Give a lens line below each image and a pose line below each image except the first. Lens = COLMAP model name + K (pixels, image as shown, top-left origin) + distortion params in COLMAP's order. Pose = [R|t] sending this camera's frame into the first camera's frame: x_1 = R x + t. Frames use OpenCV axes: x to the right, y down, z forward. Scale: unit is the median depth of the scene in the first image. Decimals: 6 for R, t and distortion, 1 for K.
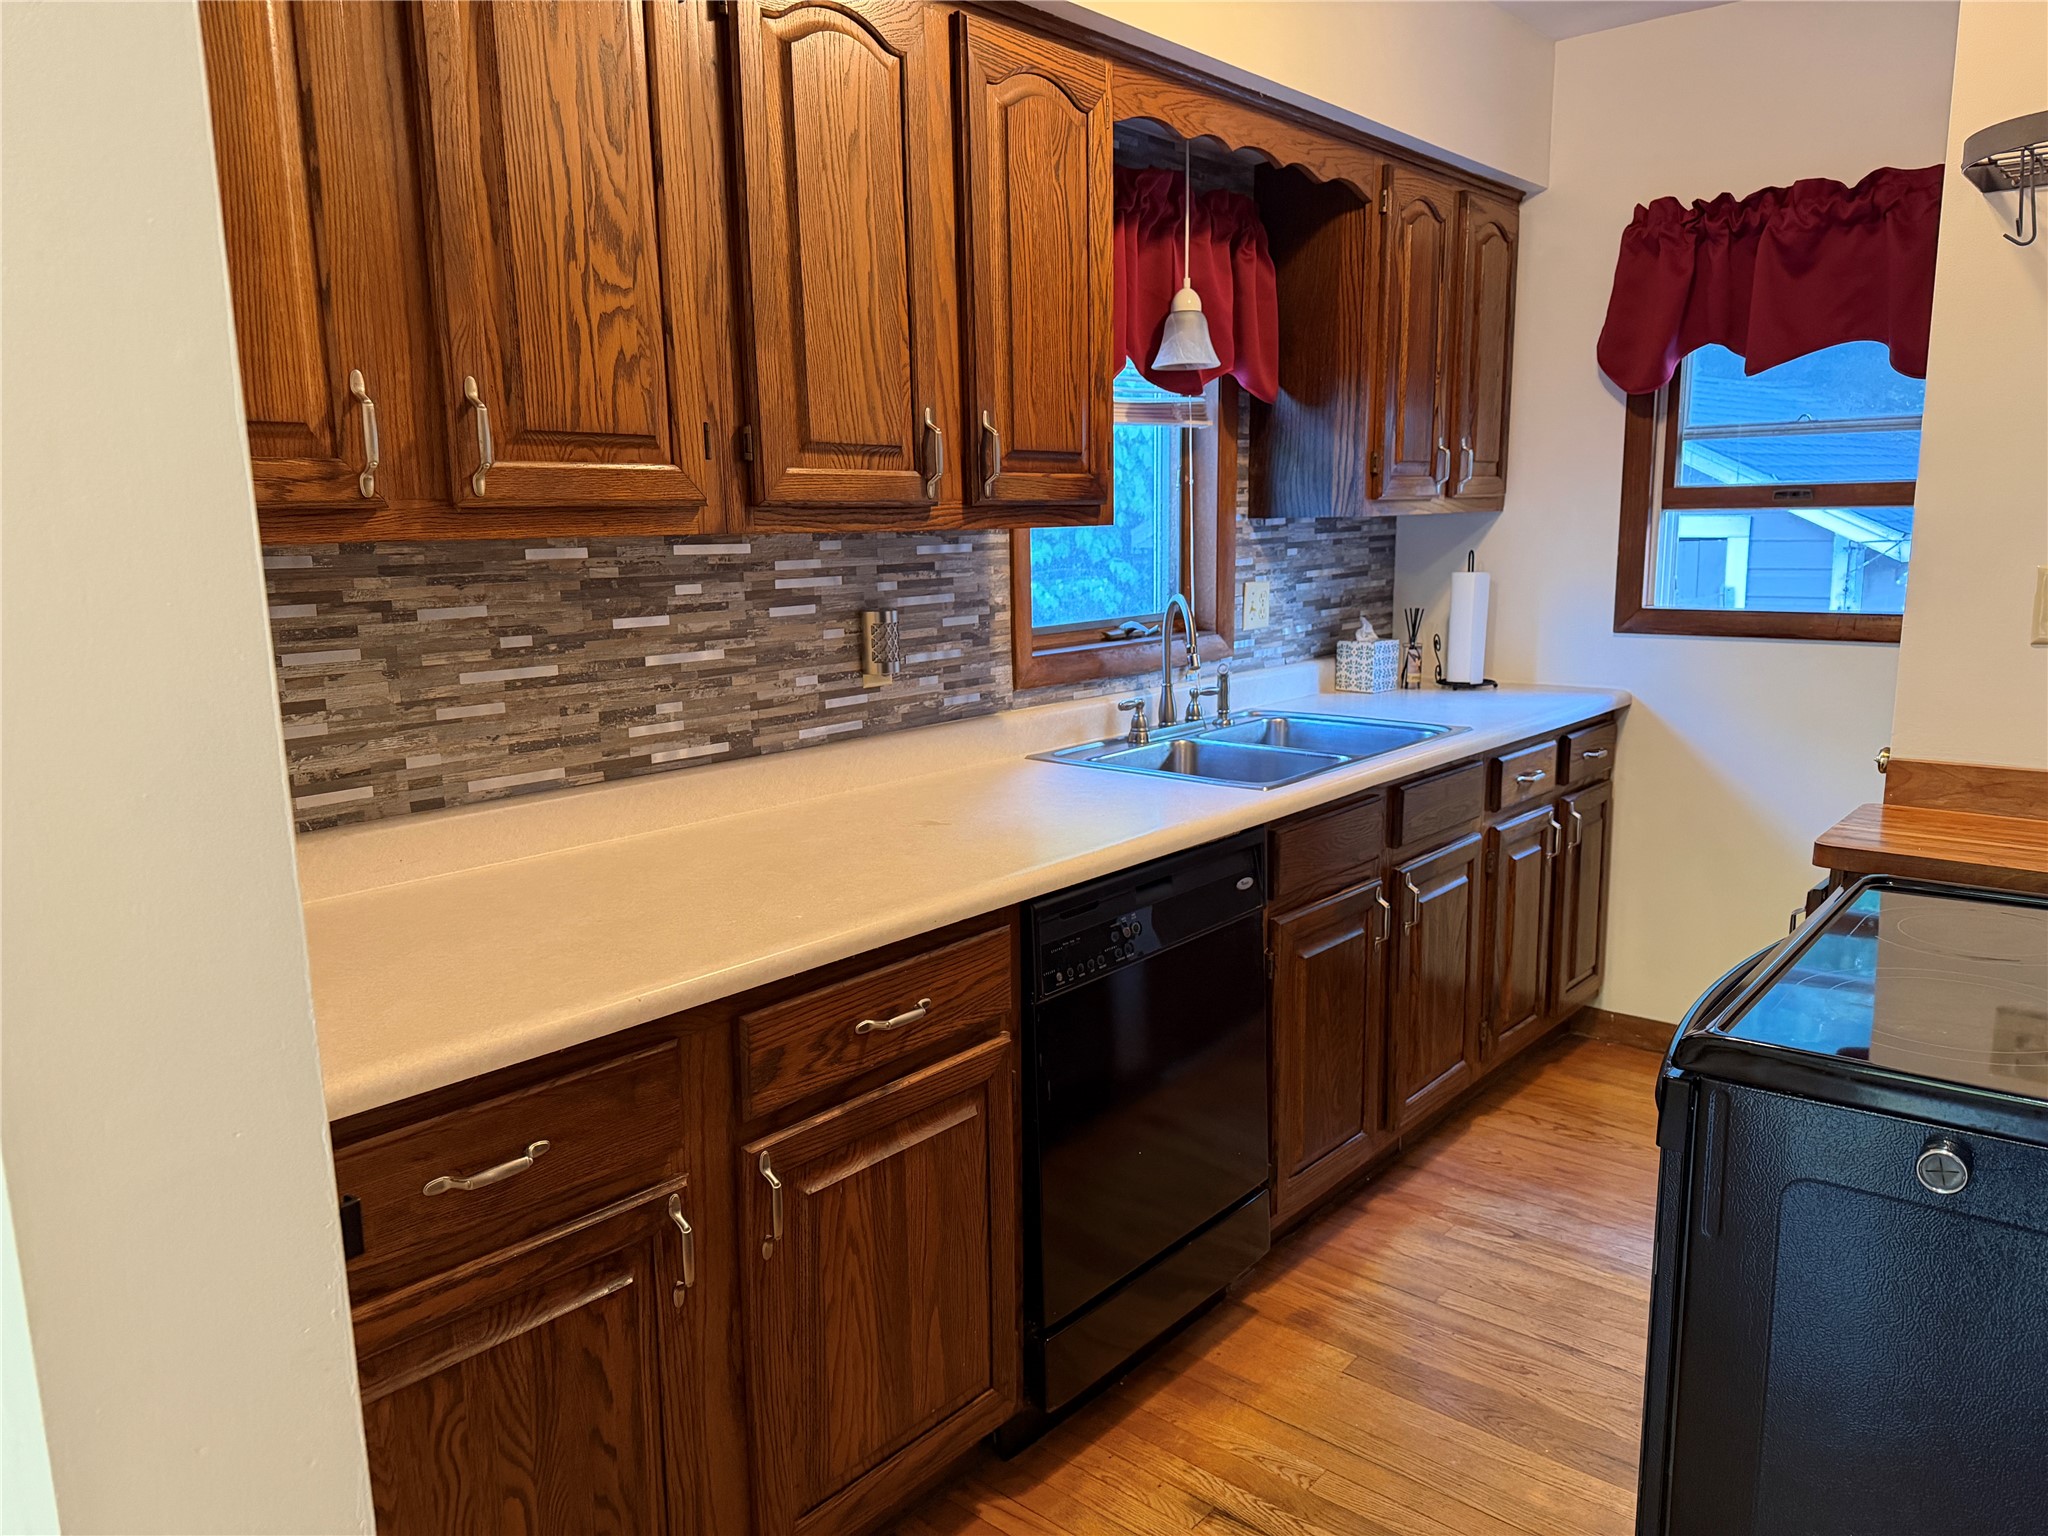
lens RADIAL K [[1438.7, 0, 1031.8], [0, 1438.7, 770.4], [0, 0, 1]] dist [0.066465, -0.082024]
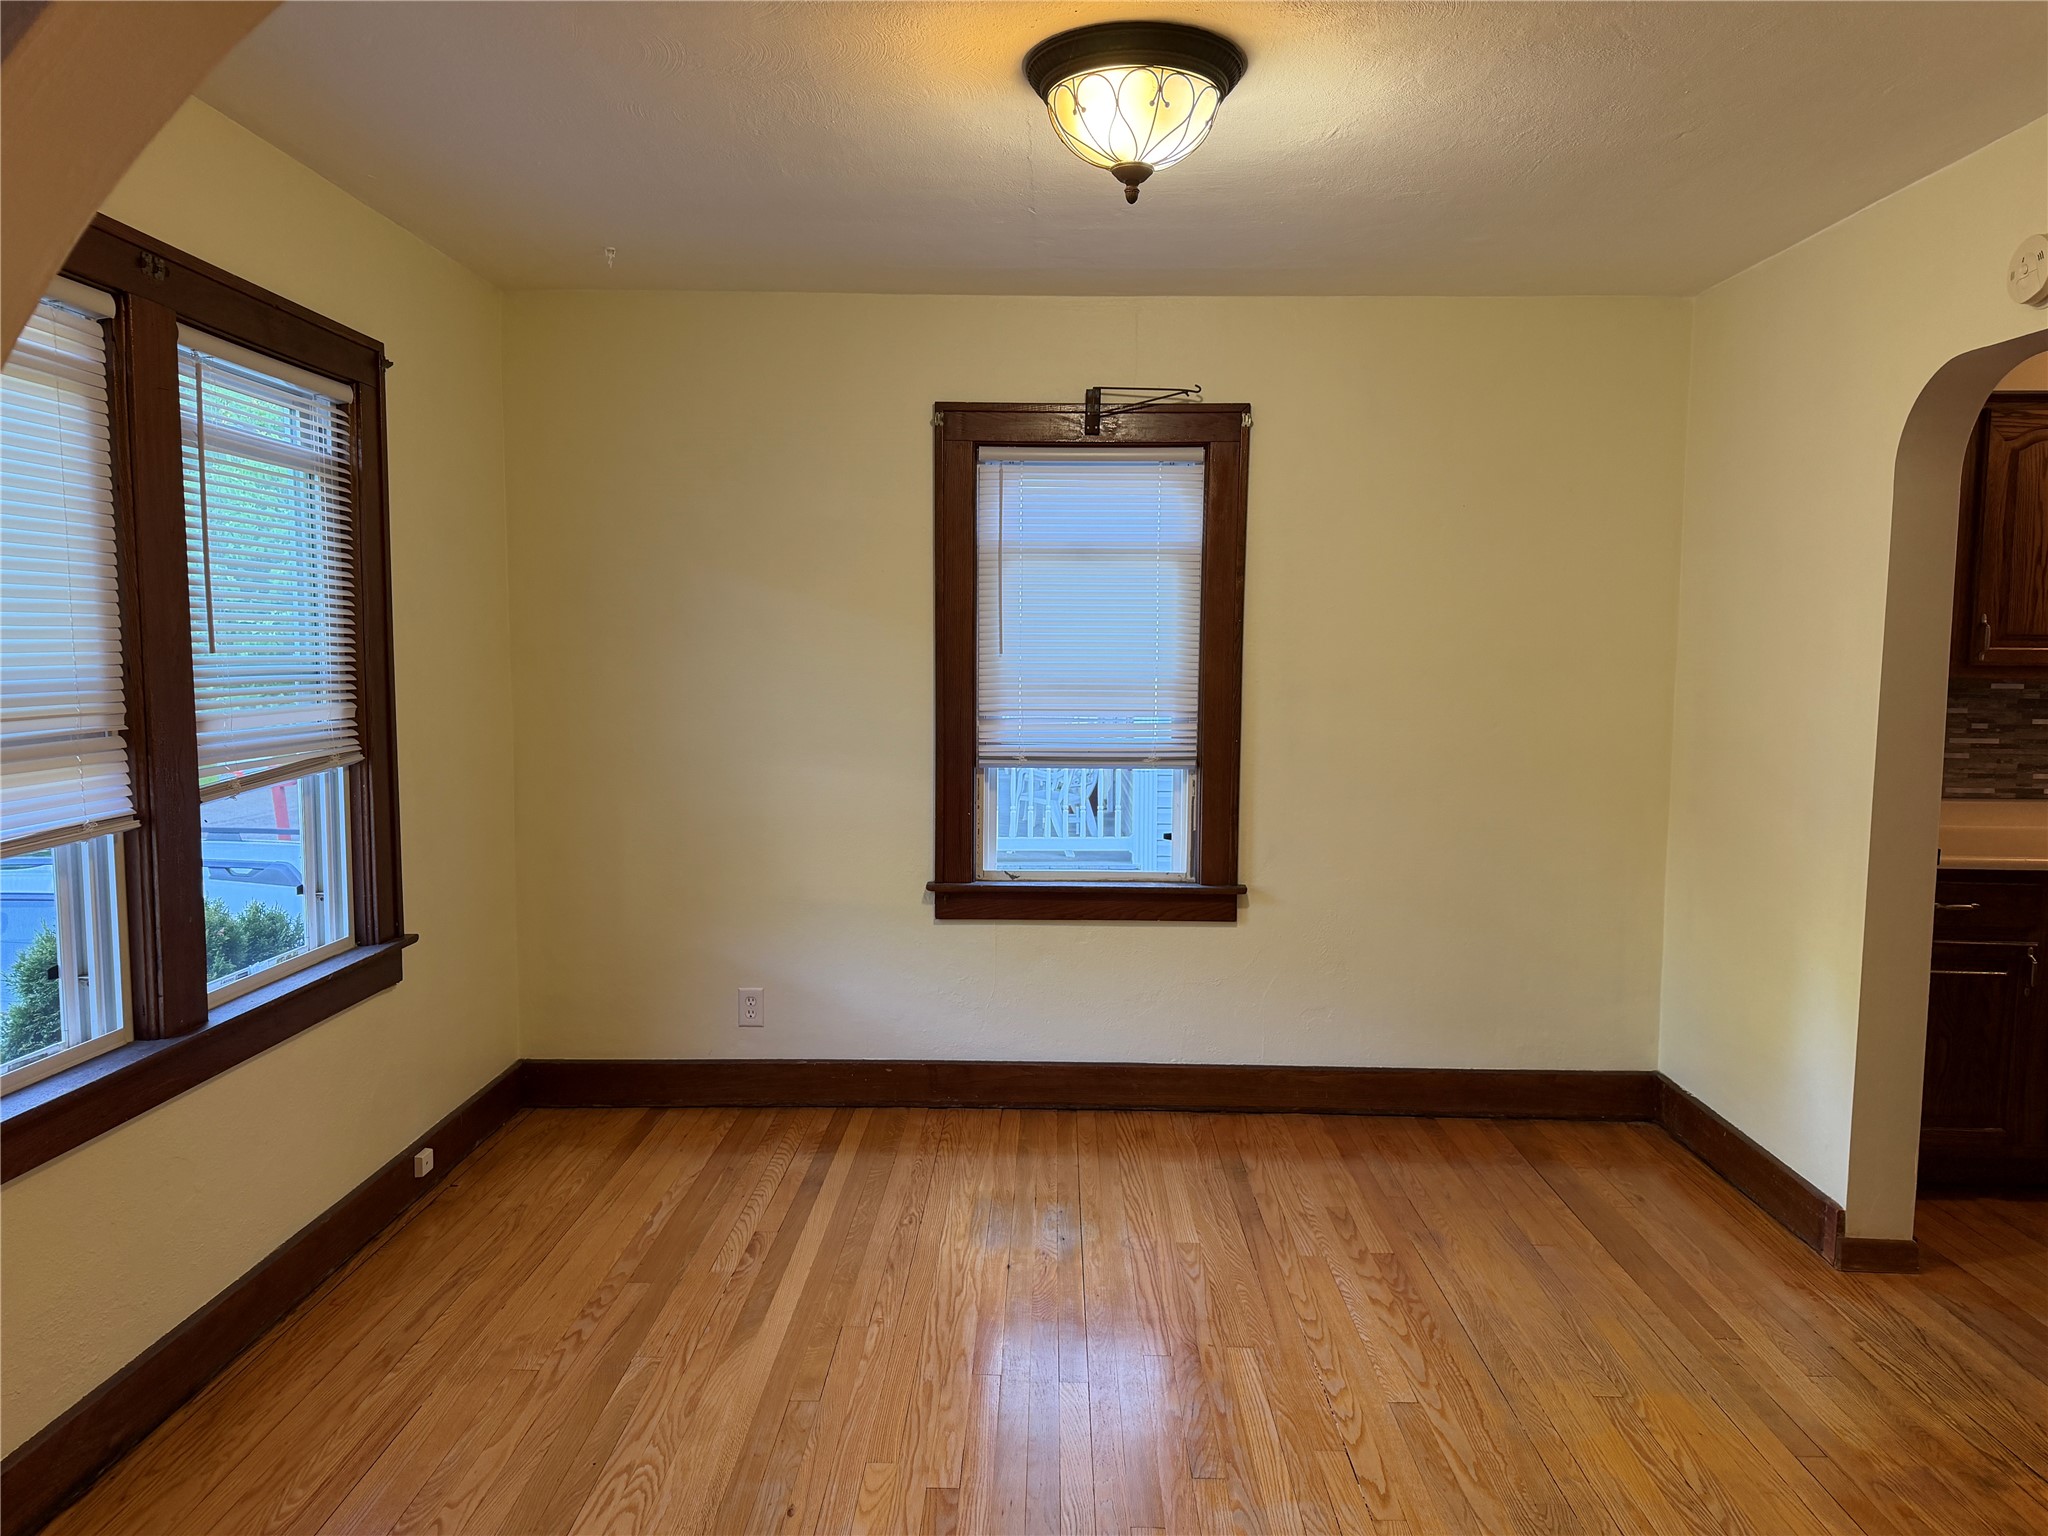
lens RADIAL K [[1438.7, 0, 1026.3], [0, 1438.7, 785.5], [0, 0, 1]] dist [0.066465, -0.082024]
pose [[0.641988, 0.097271, -0.760520, 0.370858], [-0.153115, 0.988204, -0.002860, 0.211362], [0.751271, 0.118283, 0.649309, -1.388176]]
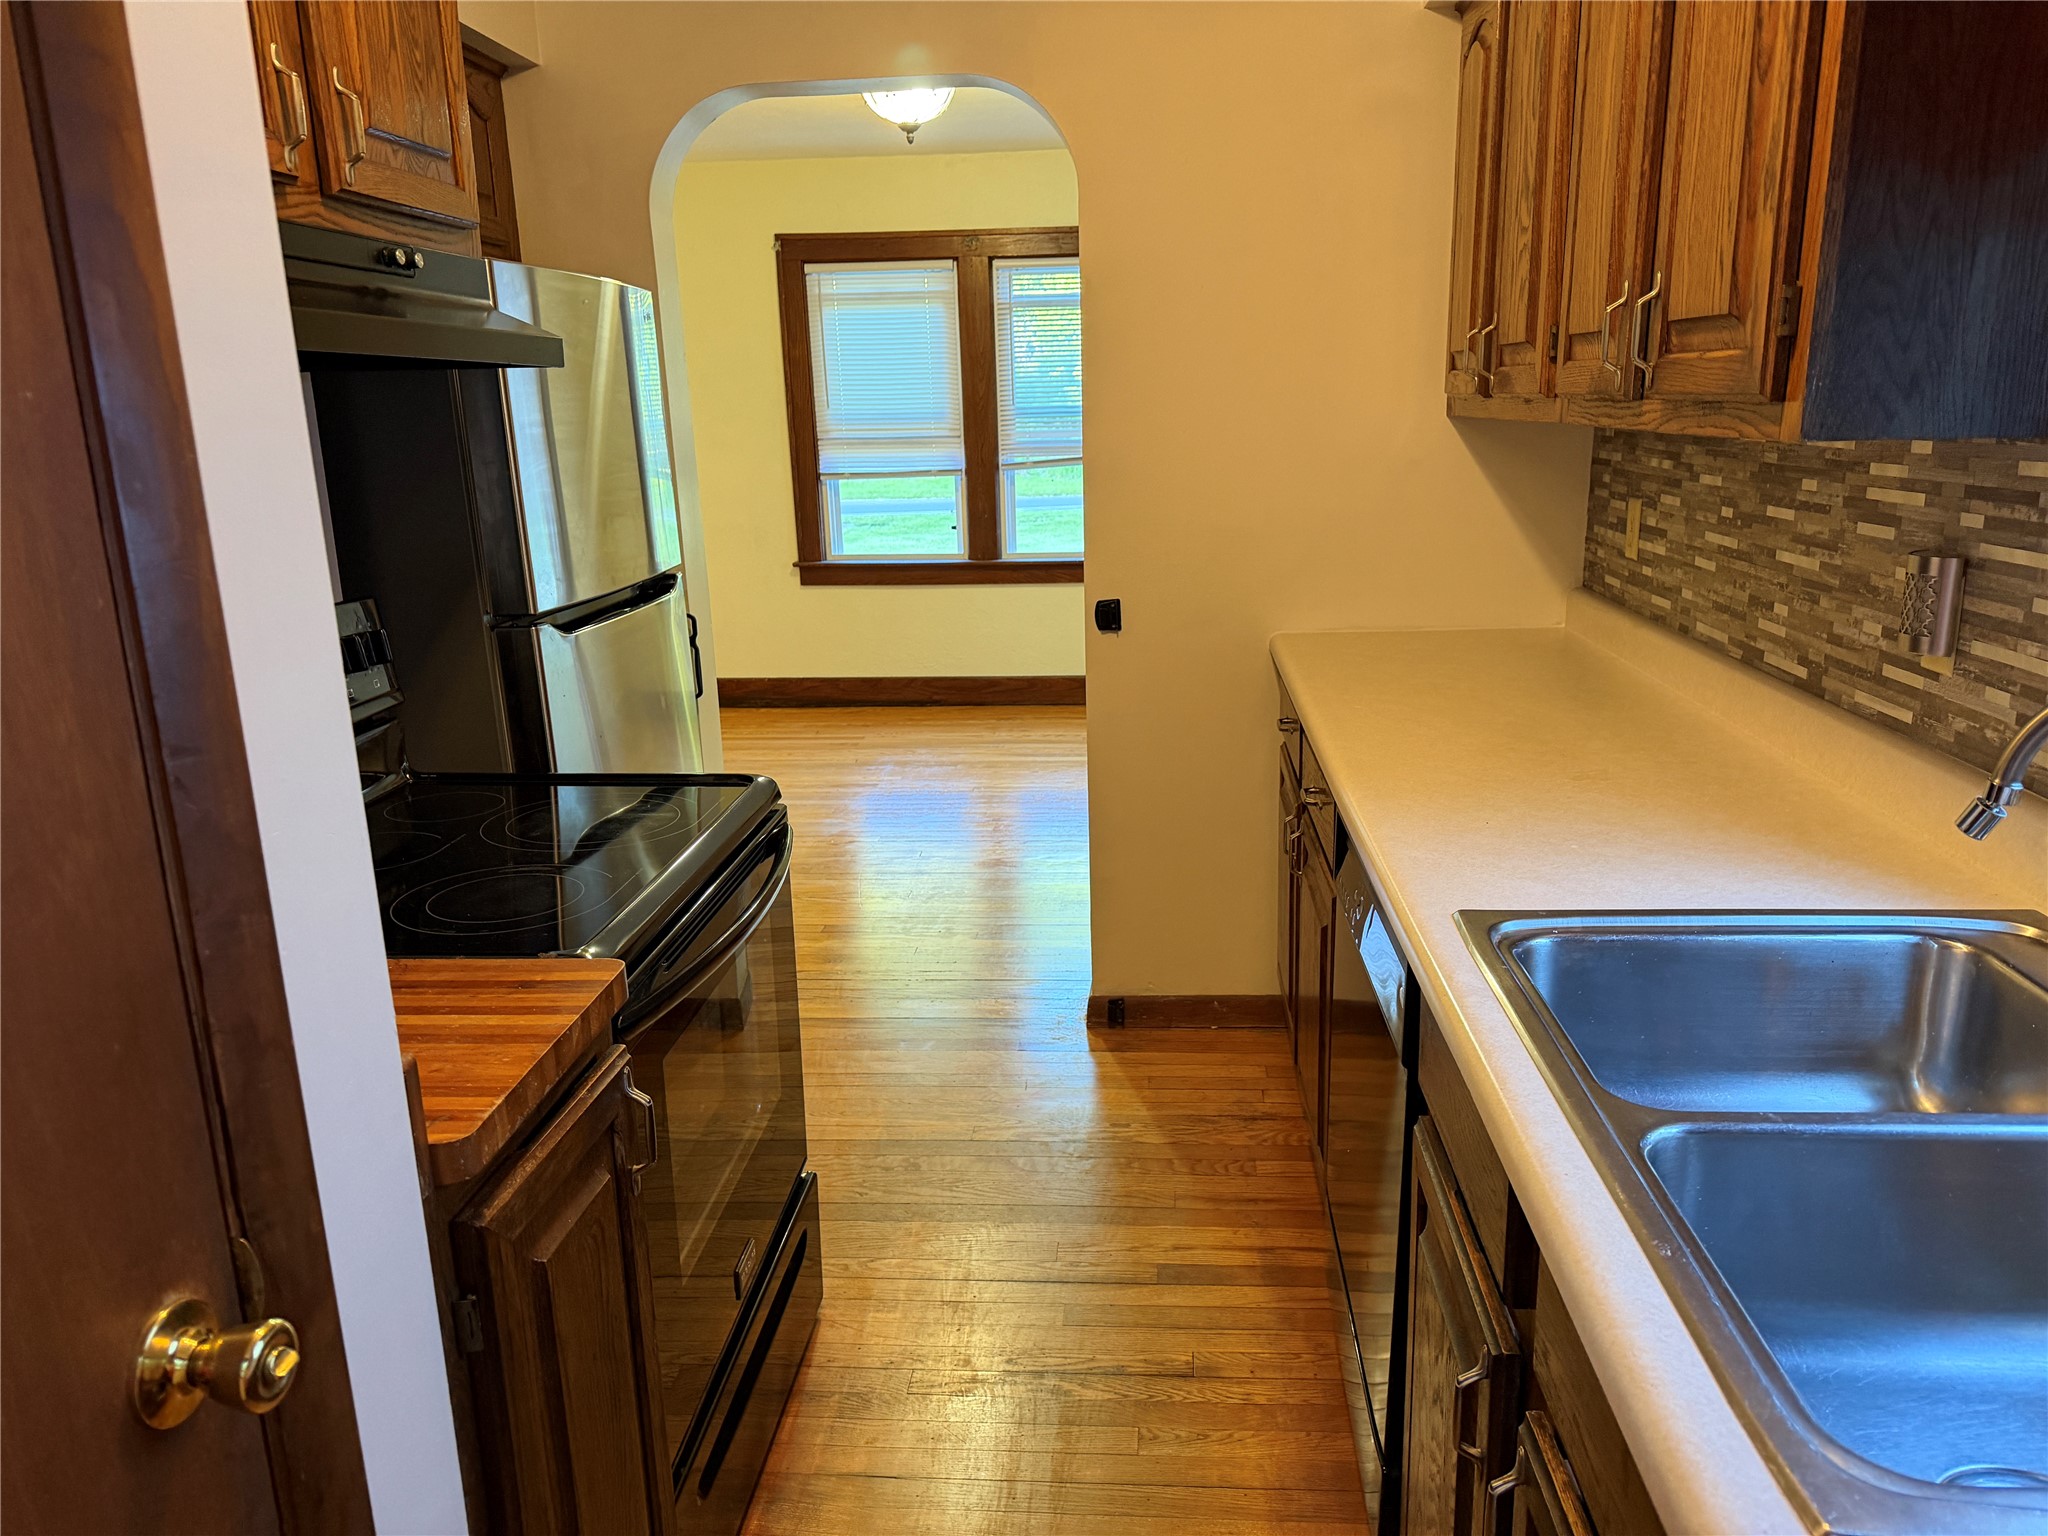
lens RADIAL K [[1438.7, 0, 1037.0], [0, 1438.7, 759.0], [0, 0, 1]] dist [0.066465, -0.082024]
pose [[-0.810013, 0.175953, -0.559392, 0.659944], [-0.065228, 0.920970, 0.384136, -0.275652], [0.582773, 0.347643, -0.734521, 1.402825]]
